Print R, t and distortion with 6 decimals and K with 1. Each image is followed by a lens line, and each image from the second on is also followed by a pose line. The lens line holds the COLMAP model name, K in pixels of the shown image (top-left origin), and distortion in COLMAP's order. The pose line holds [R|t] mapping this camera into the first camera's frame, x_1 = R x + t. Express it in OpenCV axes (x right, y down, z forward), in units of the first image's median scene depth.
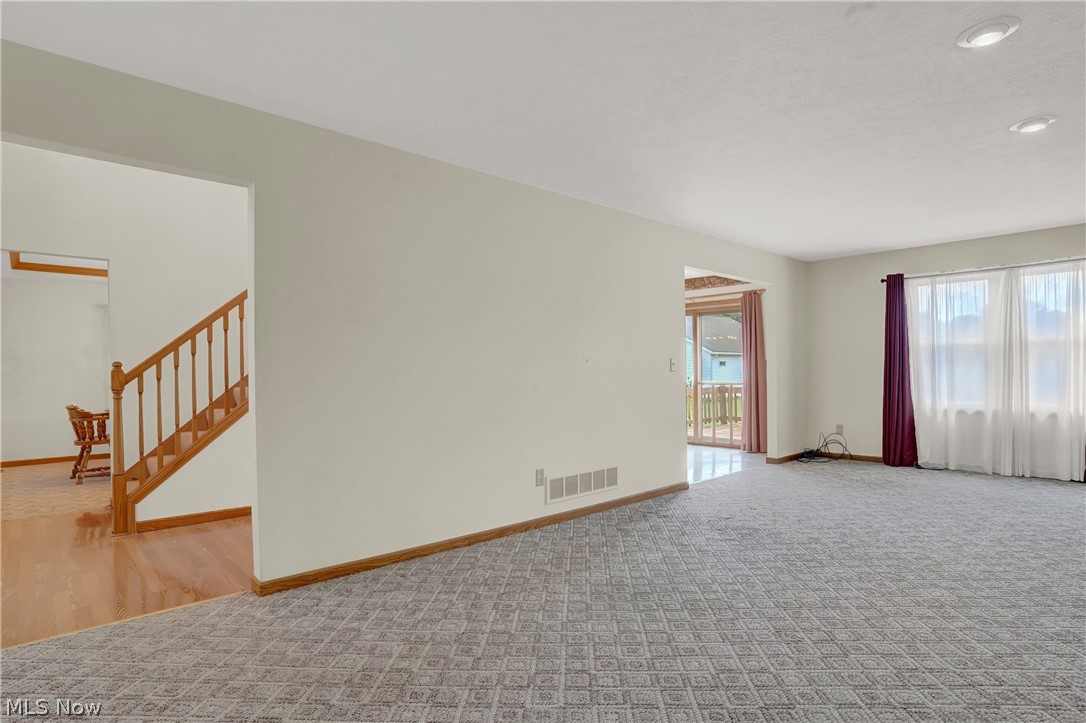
lens RADIAL K [[582.8, 0, 547.0], [0, 582.8, 368.4], [0, 0, 1]] dist [-0.003488, 0.001503]
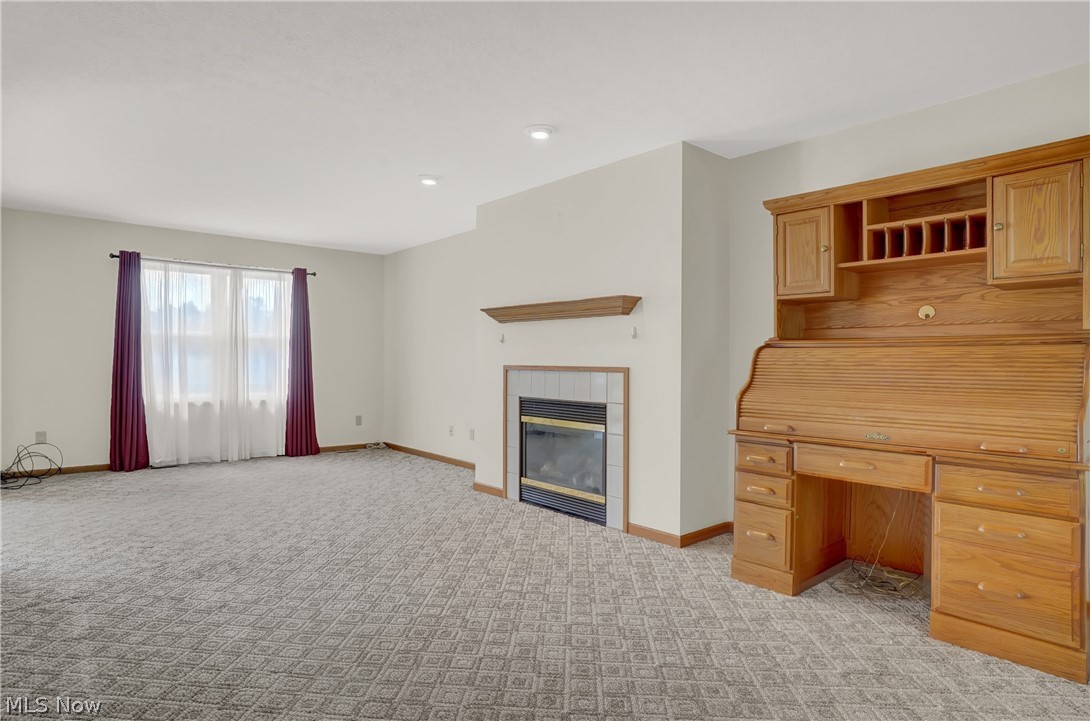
lens RADIAL K [[610.1, 0, 549.2], [0, 610.1, 363.7], [0, 0, 1]] dist [-0.024516, 0.001750]
pose [[0.055686, 0.008783, 0.998410, -0.284617], [-0.013767, 0.999873, -0.008028, 0.005552], [-0.998353, -0.013298, 0.055800, 0.340876]]
